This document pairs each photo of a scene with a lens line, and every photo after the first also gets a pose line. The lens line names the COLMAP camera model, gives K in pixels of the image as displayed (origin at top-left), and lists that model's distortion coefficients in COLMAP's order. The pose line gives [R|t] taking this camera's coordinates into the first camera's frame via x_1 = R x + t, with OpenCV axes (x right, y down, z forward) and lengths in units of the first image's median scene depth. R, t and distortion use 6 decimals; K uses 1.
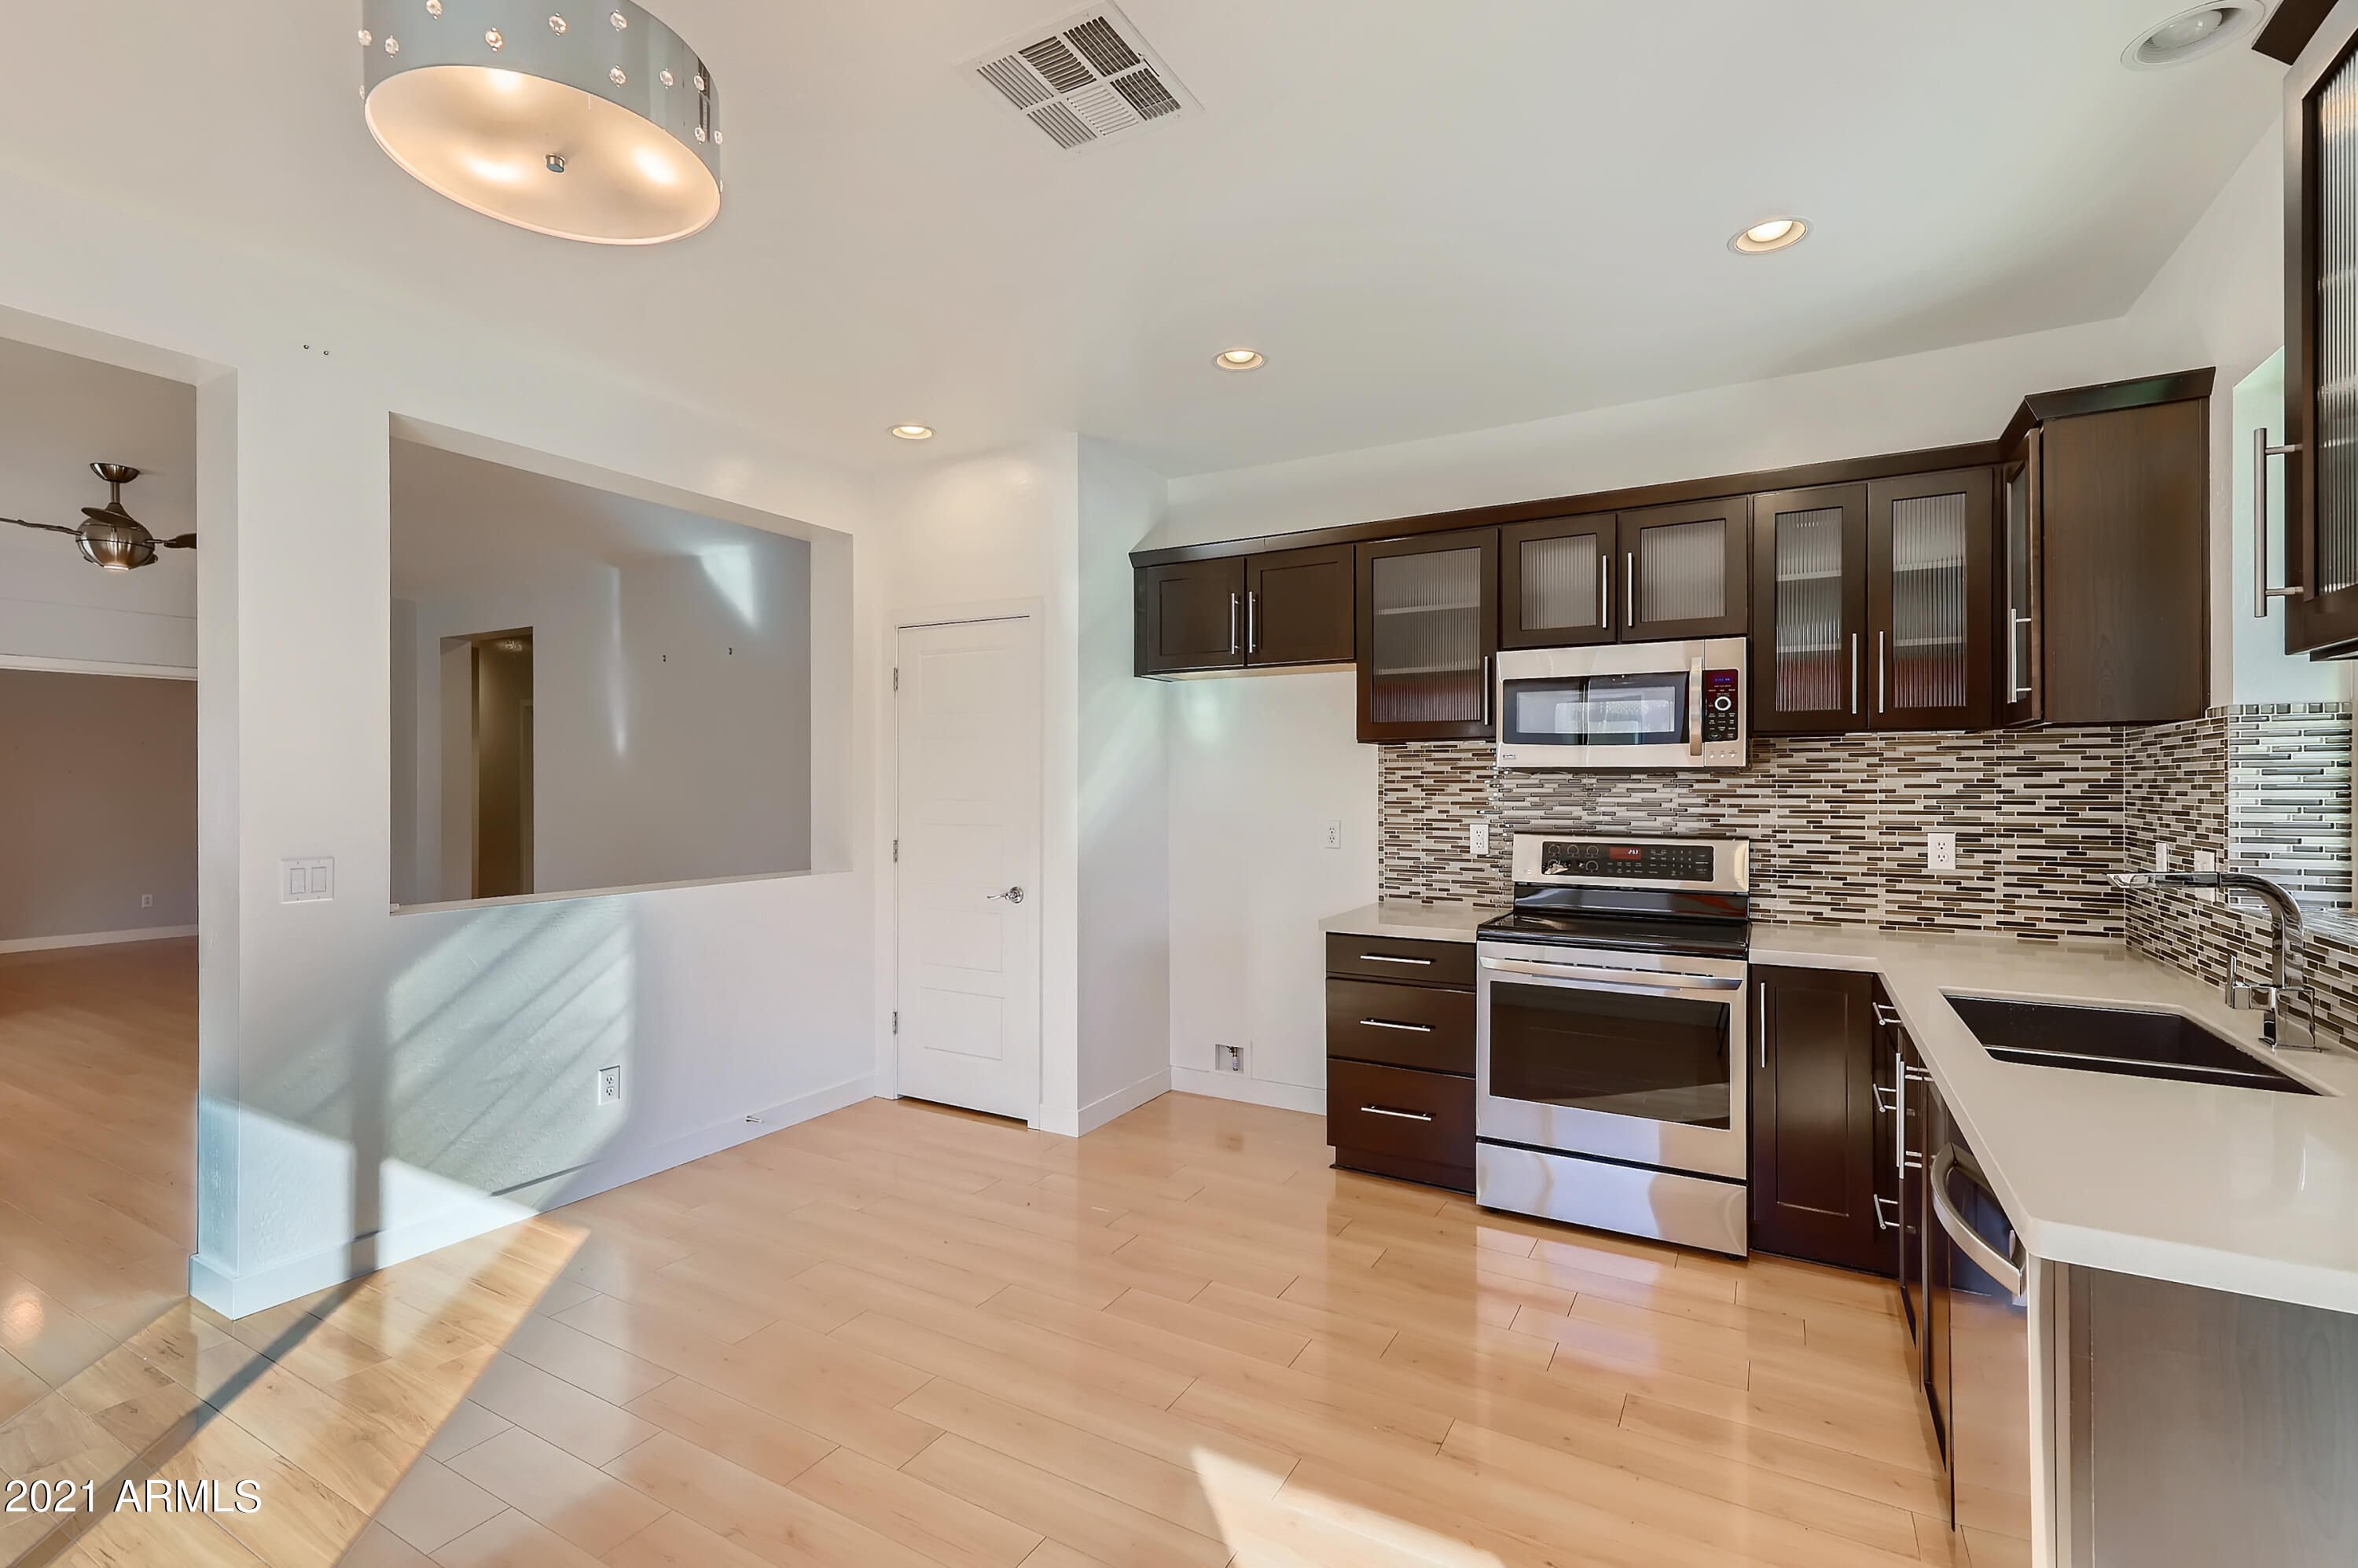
lens RADIAL K [[1045.9, 0, 1170.9], [0, 1045.9, 779.5], [0, 0, 1]] dist [0.009217, -0.000144]
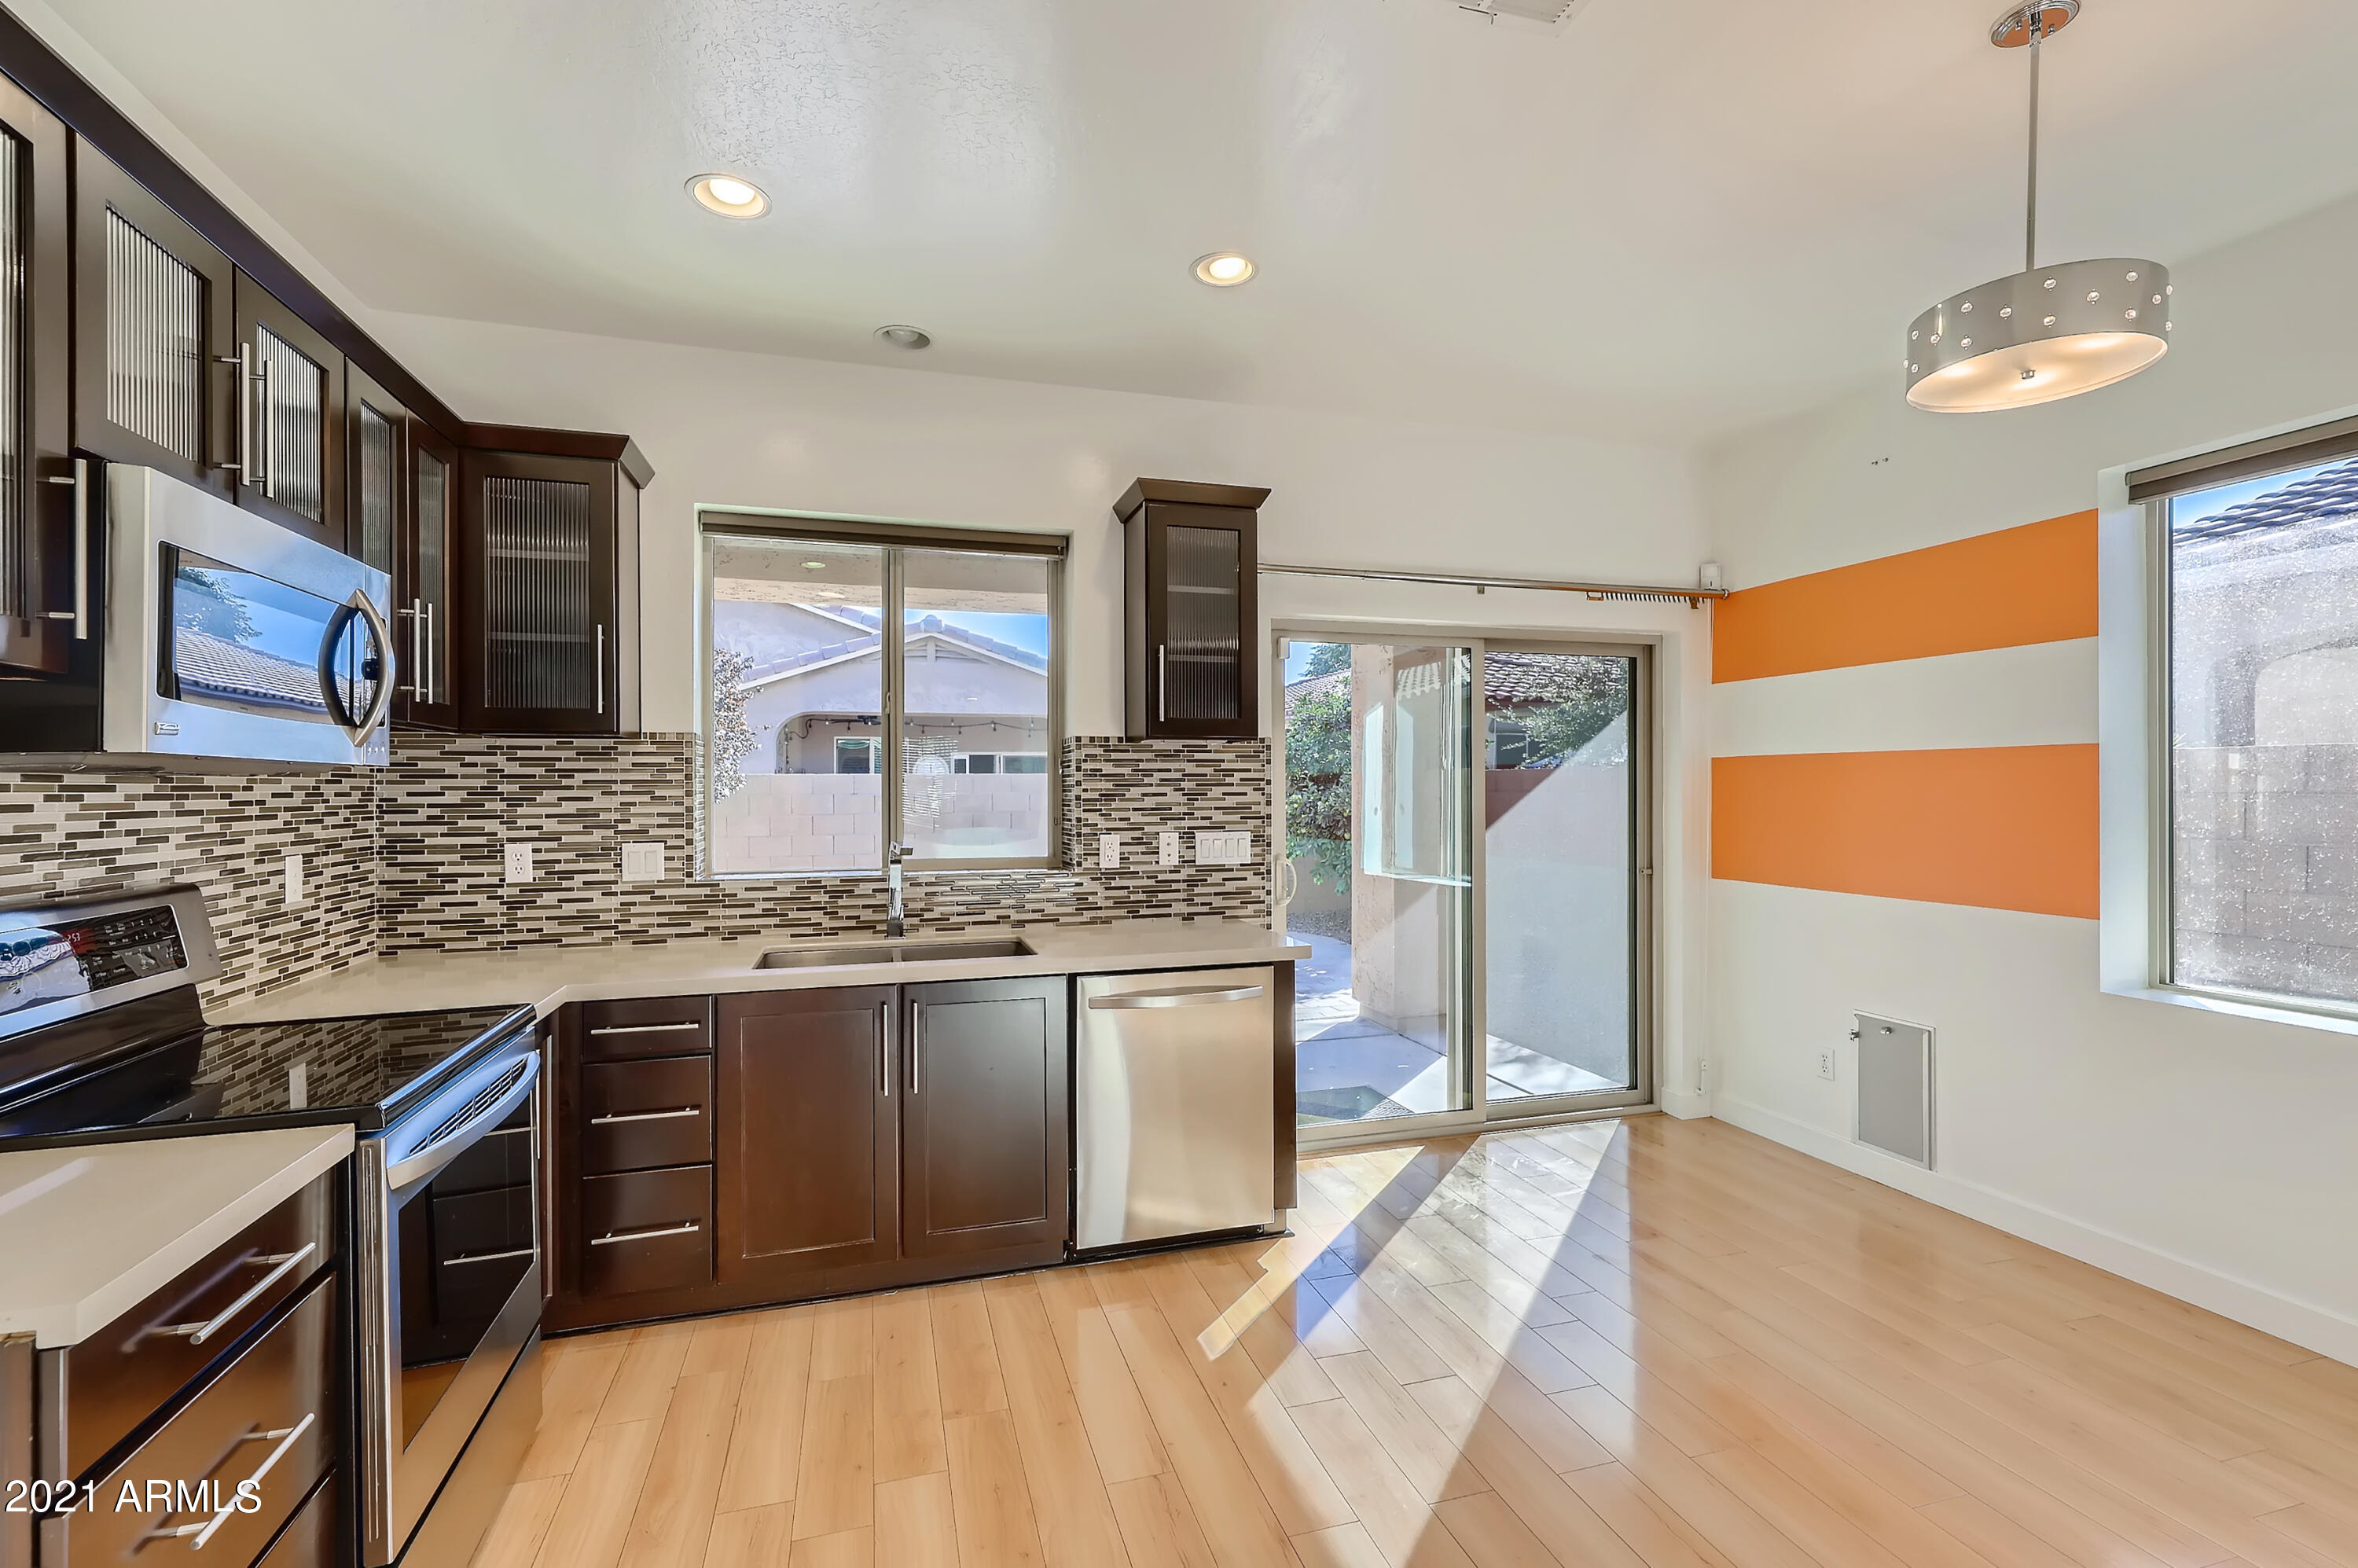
lens RADIAL K [[1045.9, 0, 1176.4], [0, 1045.9, 787.0], [0, 0, 1]] dist [0.009217, -0.000144]
pose [[-0.725702, 0.003873, 0.687998, -0.253714], [0.002655, 0.999992, -0.002828, 0.003680], [-0.688004, -0.000226, -0.725707, 1.017971]]
